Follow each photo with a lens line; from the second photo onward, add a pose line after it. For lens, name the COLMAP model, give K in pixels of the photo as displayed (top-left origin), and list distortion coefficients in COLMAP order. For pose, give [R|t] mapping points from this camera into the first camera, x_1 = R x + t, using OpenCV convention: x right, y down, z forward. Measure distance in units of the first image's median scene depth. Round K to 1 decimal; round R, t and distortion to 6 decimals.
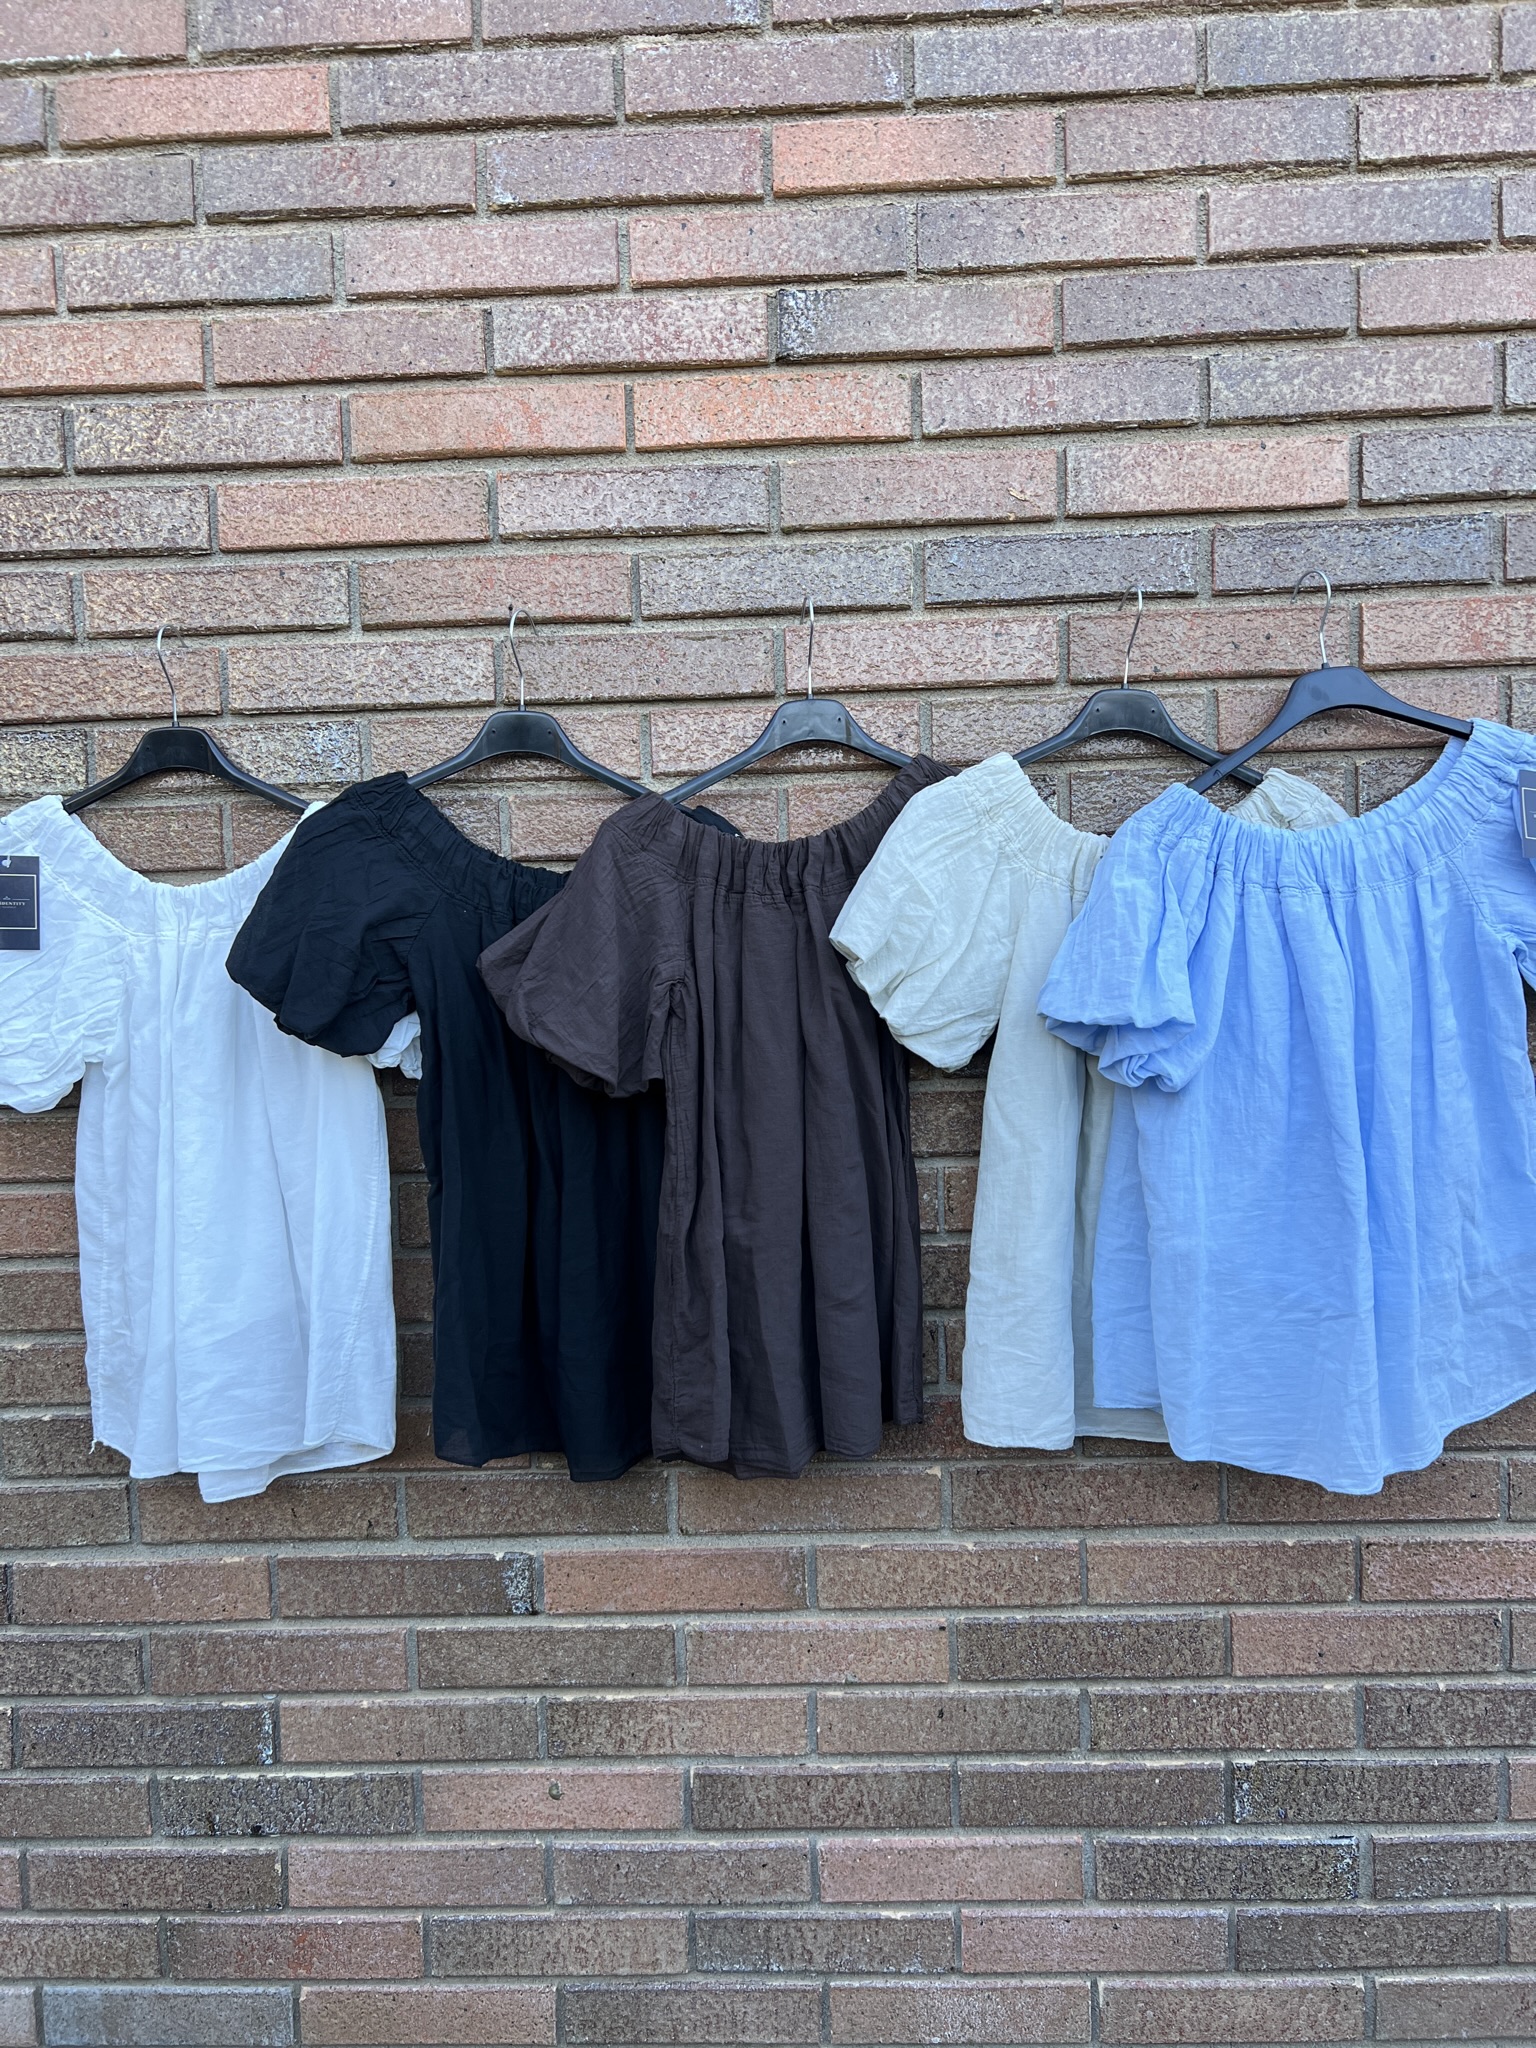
lens RADIAL K [[1526.0, 0, 755.1], [0, 1526.0, 1038.7], [0, 0, 1]] dist [0.038811, -0.049826]
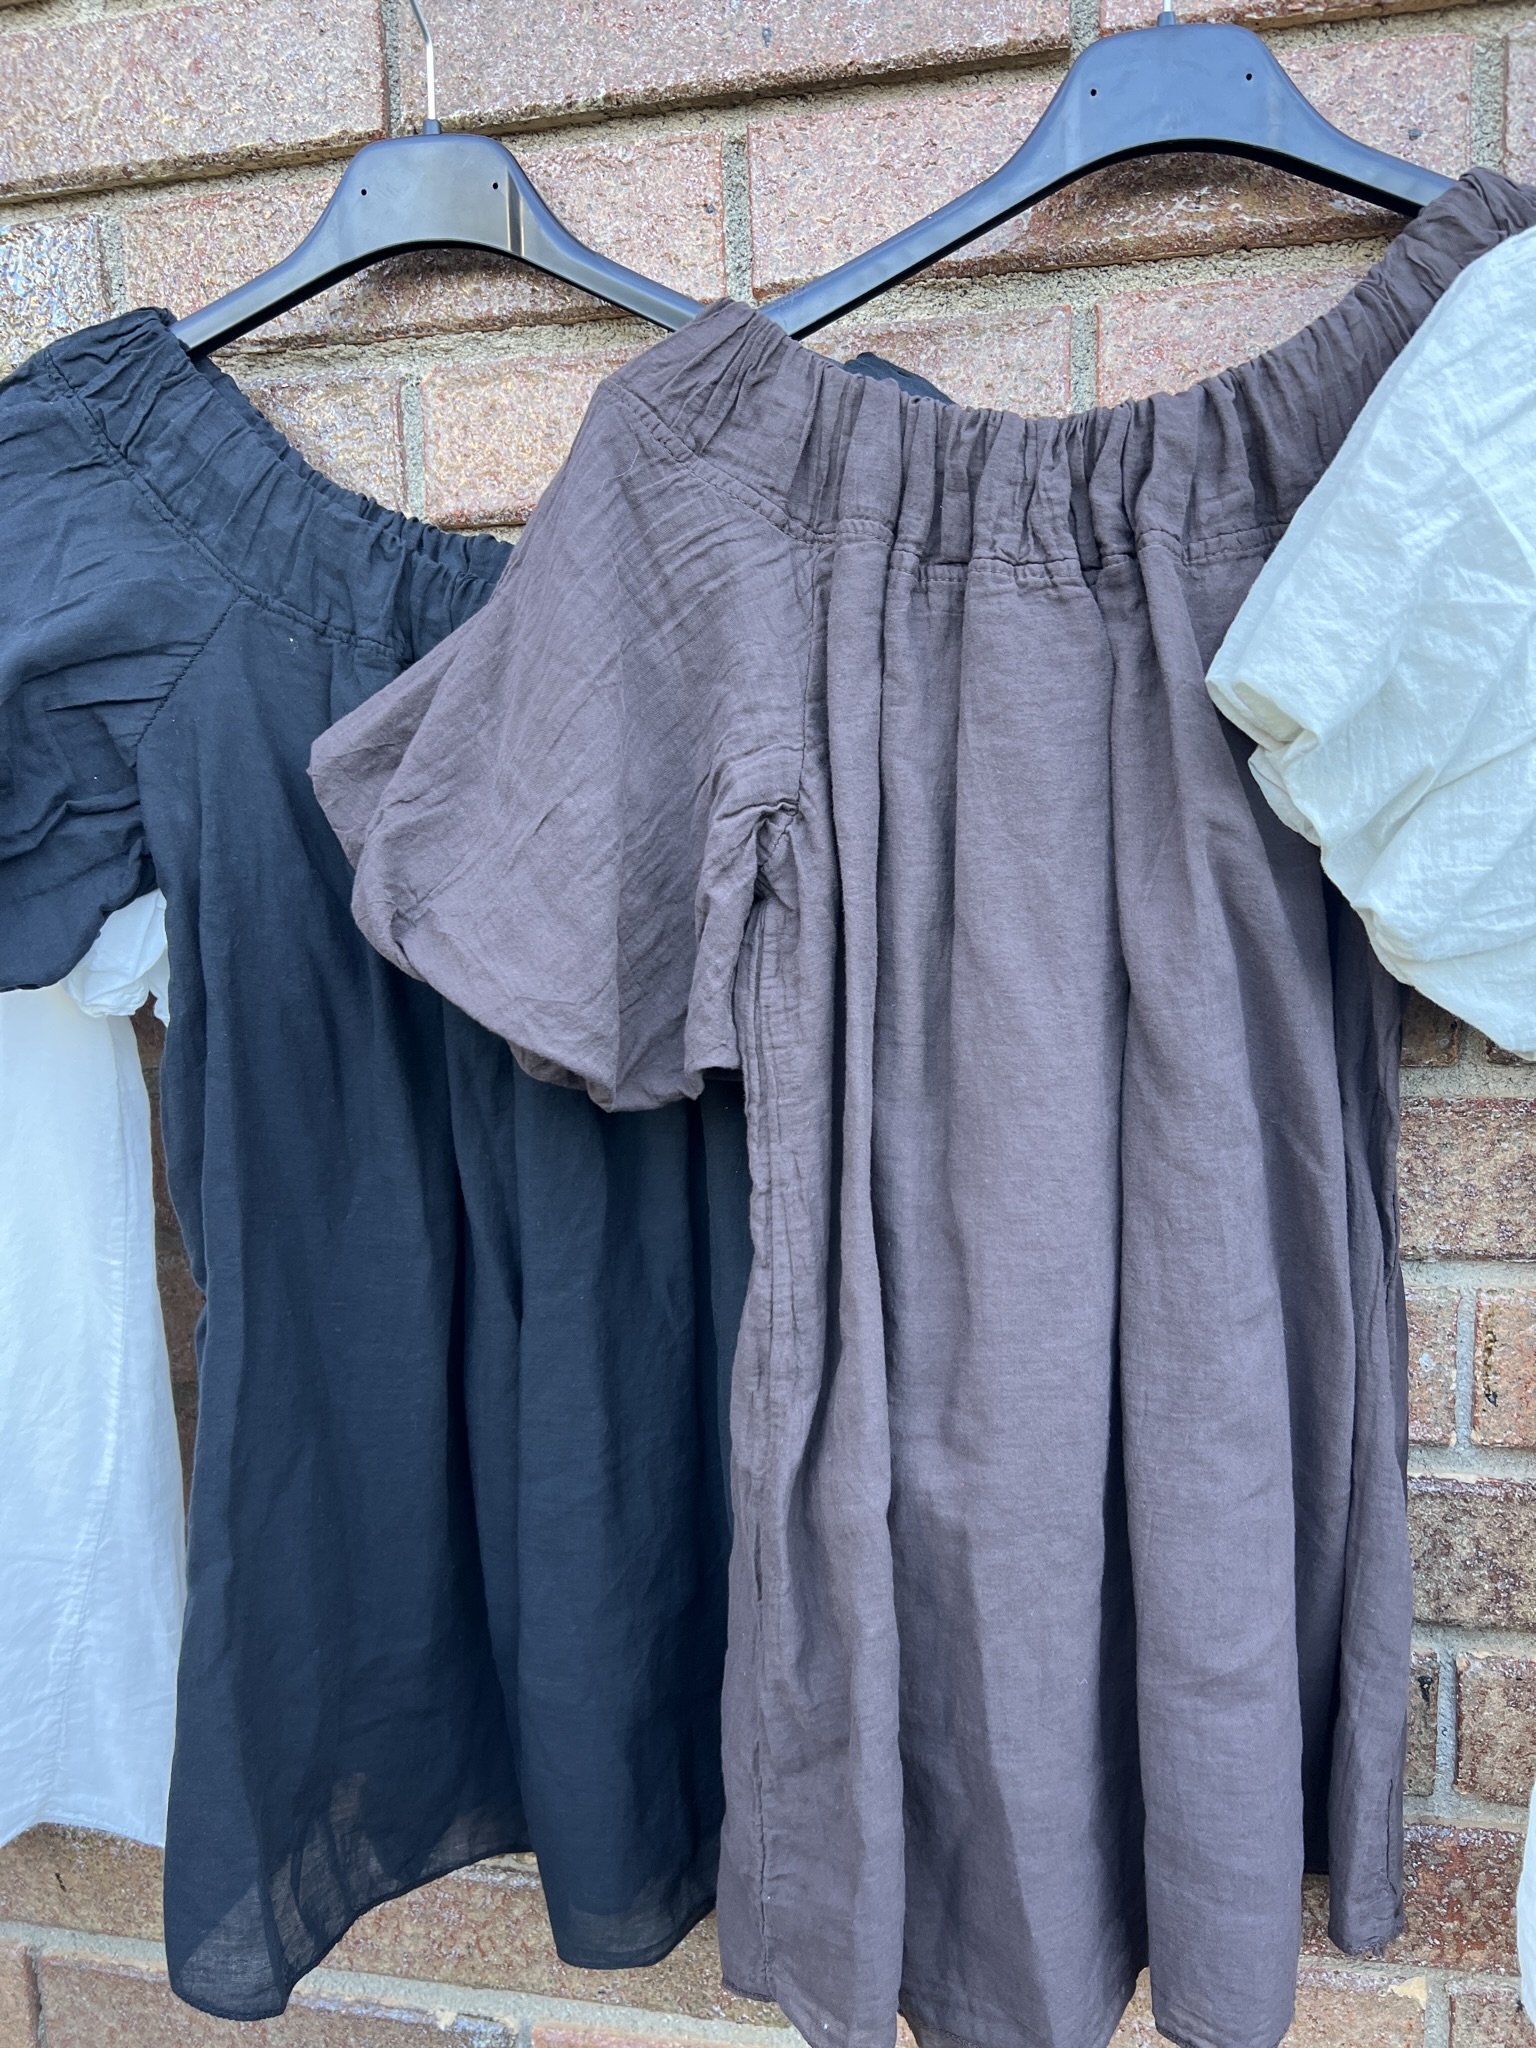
lens RADIAL K [[1526.0, 0, 772.5], [0, 1526.0, 1037.8], [0, 0, 1]] dist [0.038811, -0.049826]
pose [[0.983522, 0.023609, -0.179238, 0.014612], [-0.009450, 0.996795, 0.079443, -0.010620], [0.180539, -0.076440, 0.980593, 0.604821]]
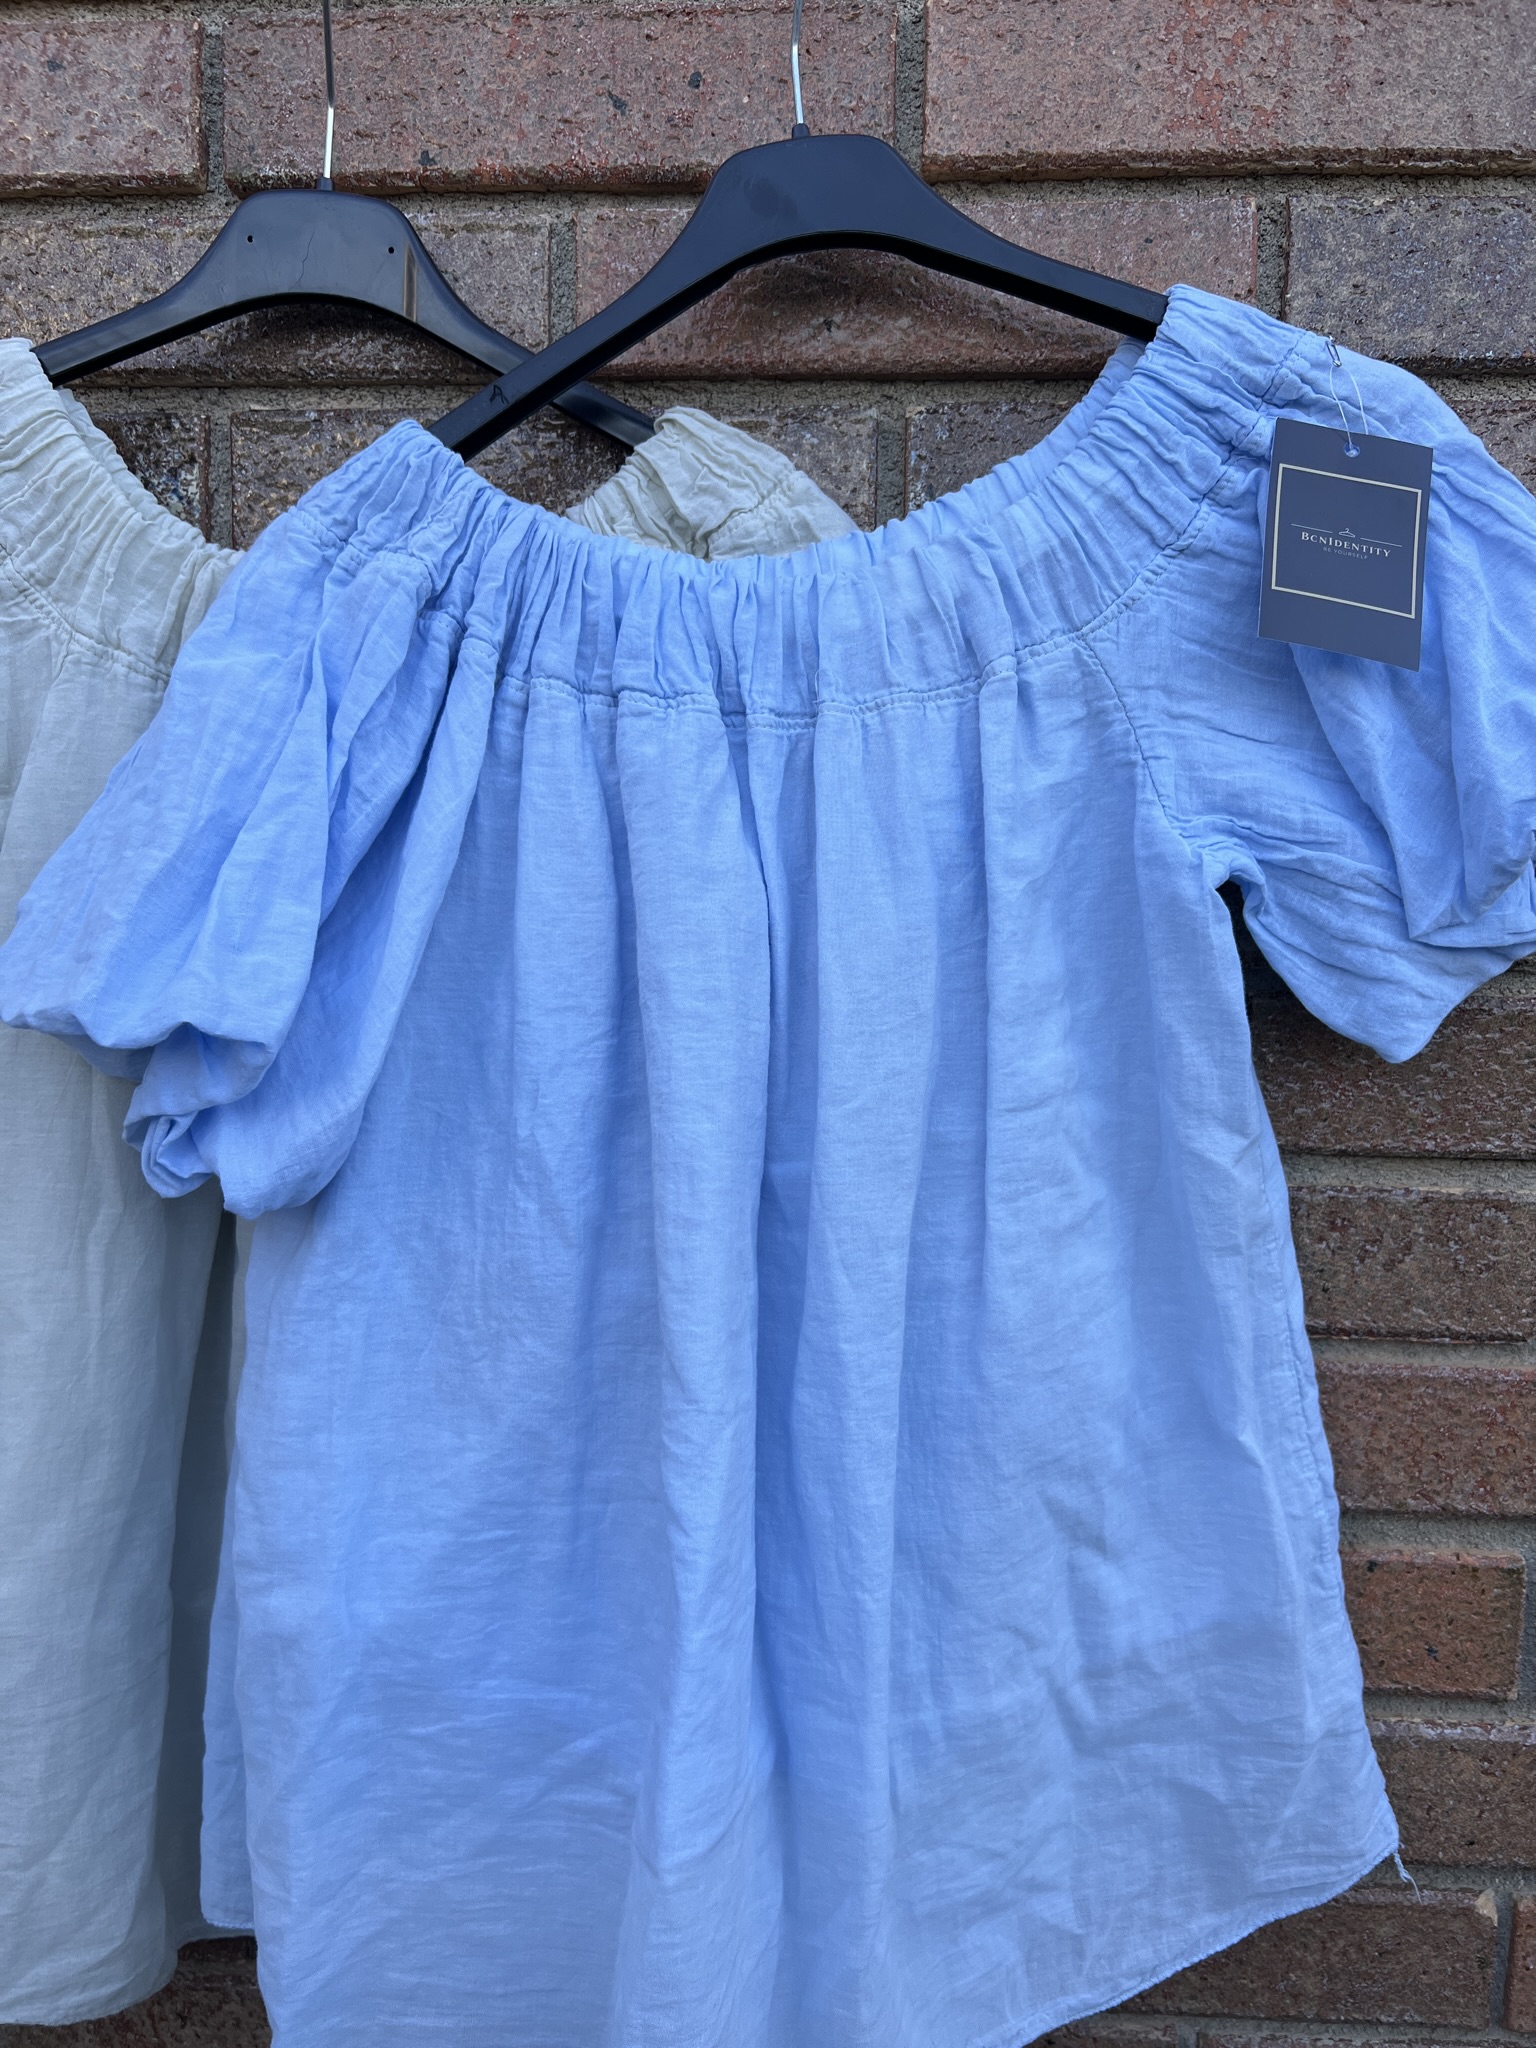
lens RADIAL K [[1526.0, 0, 776.1], [0, 1526.0, 1046.1], [0, 0, 1]] dist [0.038811, -0.049826]
pose [[0.998758, 0.044671, -0.022046, 0.376202], [-0.043584, 0.997919, 0.047528, -0.028326], [0.024123, -0.046508, 0.998627, 0.584531]]
